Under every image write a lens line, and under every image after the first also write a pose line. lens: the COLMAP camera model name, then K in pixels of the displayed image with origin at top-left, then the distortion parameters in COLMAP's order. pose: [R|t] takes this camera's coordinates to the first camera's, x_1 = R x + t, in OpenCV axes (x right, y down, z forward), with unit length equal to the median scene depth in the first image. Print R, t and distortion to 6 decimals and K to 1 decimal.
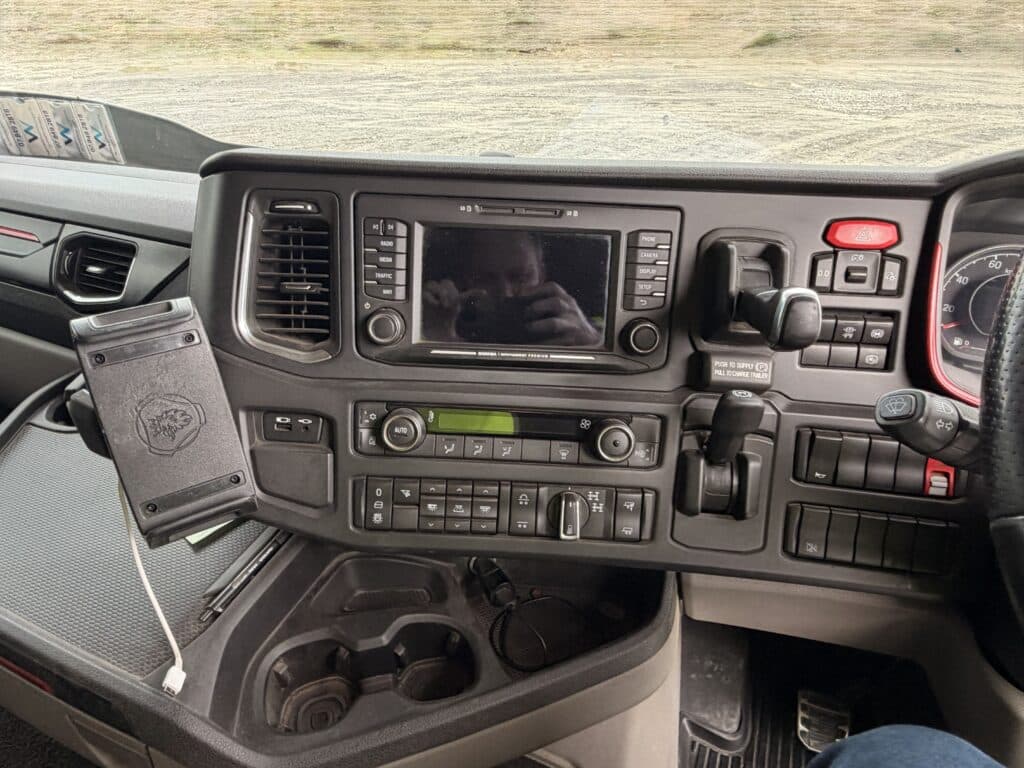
lens RADIAL K [[620.2, 0, 489.4], [0, 620.2, 390.9], [0, 0, 1]] dist [-0.000259, -0.001194]
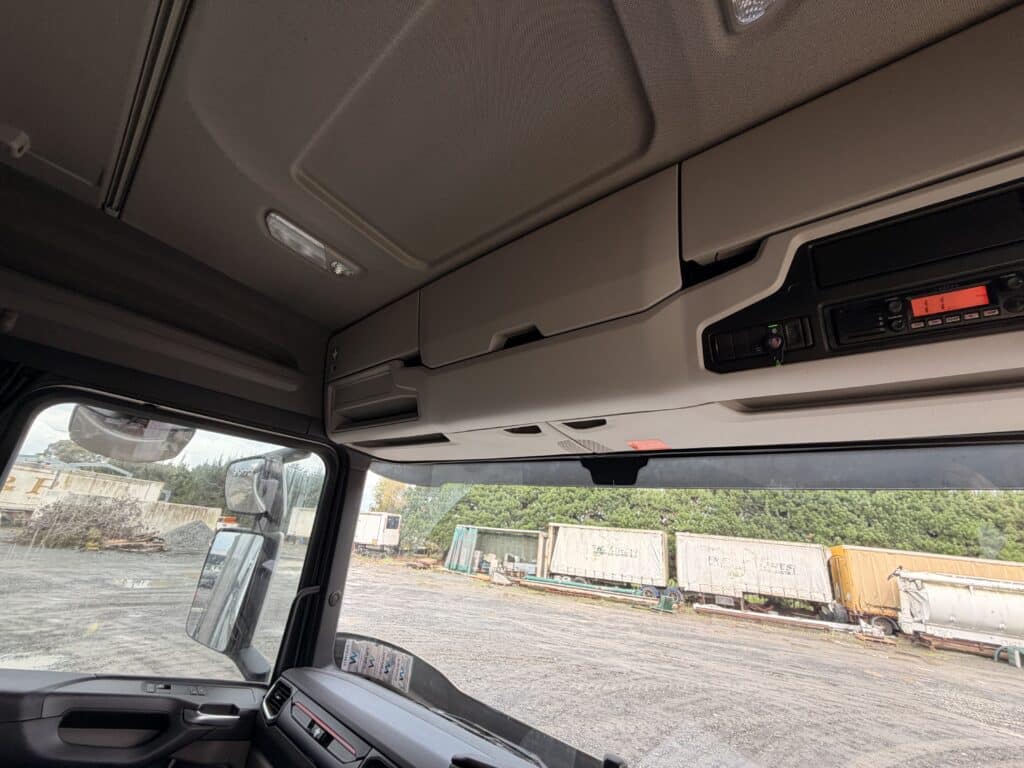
lens RADIAL K [[410.2, 0, 510.2], [0, 410.2, 384.6], [0, 0, 1]] dist [-0.000667, 0.000212]
pose [[0.950623, -0.000663, -0.310348, 0.140651], [-0.255874, 0.564224, -0.784971, -0.035621], [0.175627, 0.825621, 0.536195, -0.740359]]
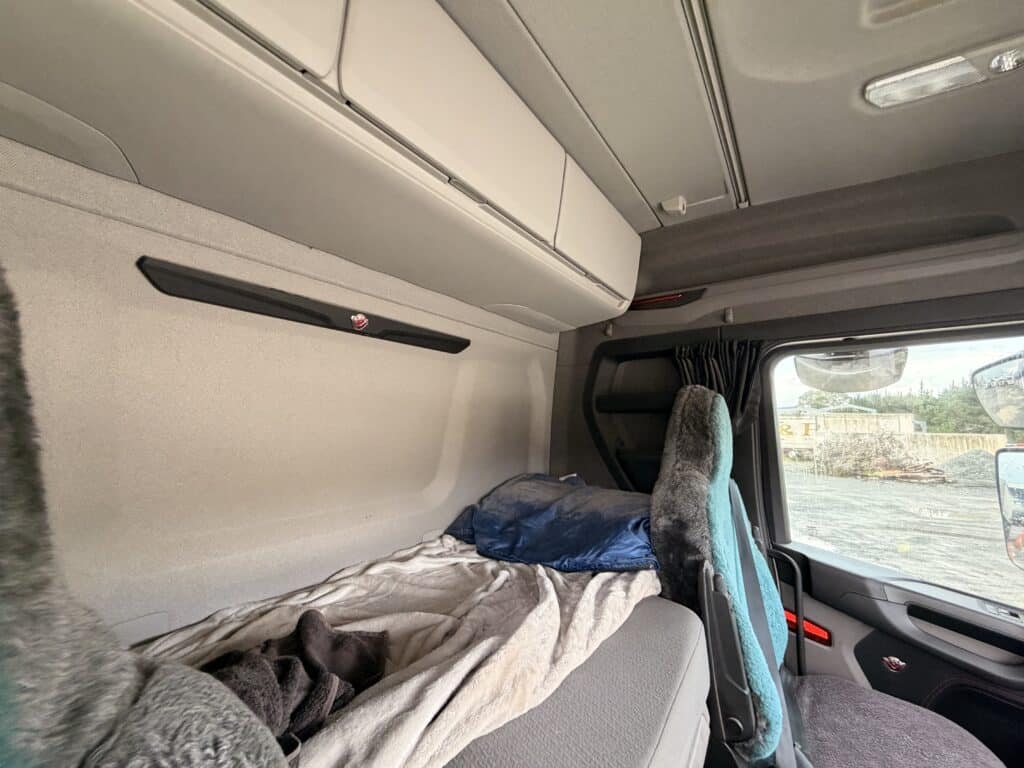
lens RADIAL K [[410.2, 0, 510.2], [0, 410.2, 384.6], [0, 0, 1]] dist [-0.000667, 0.000212]
pose [[-0.194653, -0.093117, -0.976442, 0.236813], [-0.560206, 0.827706, 0.032744, 0.005569], [0.805158, 0.553383, -0.213280, -0.708498]]
